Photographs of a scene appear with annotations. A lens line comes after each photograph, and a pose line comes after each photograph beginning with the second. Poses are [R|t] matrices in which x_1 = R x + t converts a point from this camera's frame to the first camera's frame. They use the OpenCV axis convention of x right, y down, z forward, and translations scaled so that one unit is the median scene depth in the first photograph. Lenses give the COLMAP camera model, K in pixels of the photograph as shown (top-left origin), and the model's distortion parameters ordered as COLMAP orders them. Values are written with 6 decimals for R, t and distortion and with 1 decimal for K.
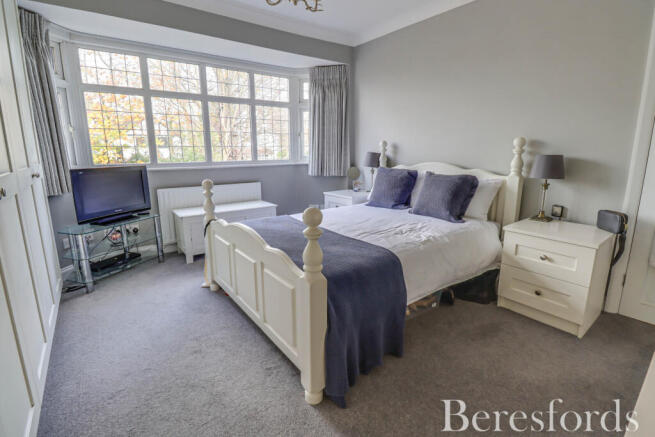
lens RADIAL K [[316.1, 0, 329.4], [0, 316.1, 207.7], [0, 0, 1]] dist [0.001561, -0.011812]
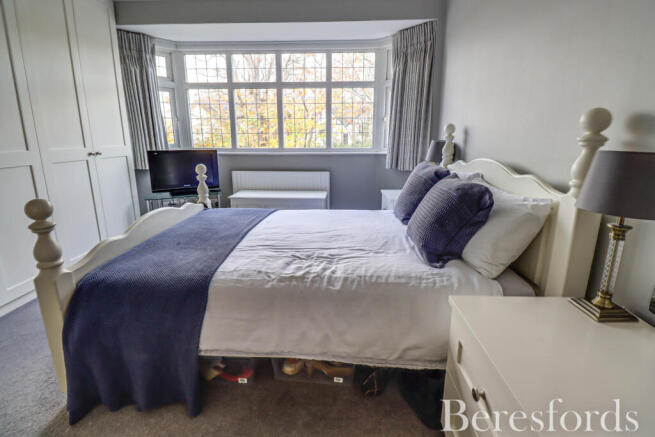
lens RADIAL K [[316.1, 0, 329.4], [0, 316.1, 207.7], [0, 0, 1]] dist [0.001561, -0.011812]
pose [[0.762064, 0.146063, -0.630812, 0.459177], [-0.121819, 0.989170, 0.081875, -0.060939], [0.635939, 0.014450, 0.771604, 0.333378]]
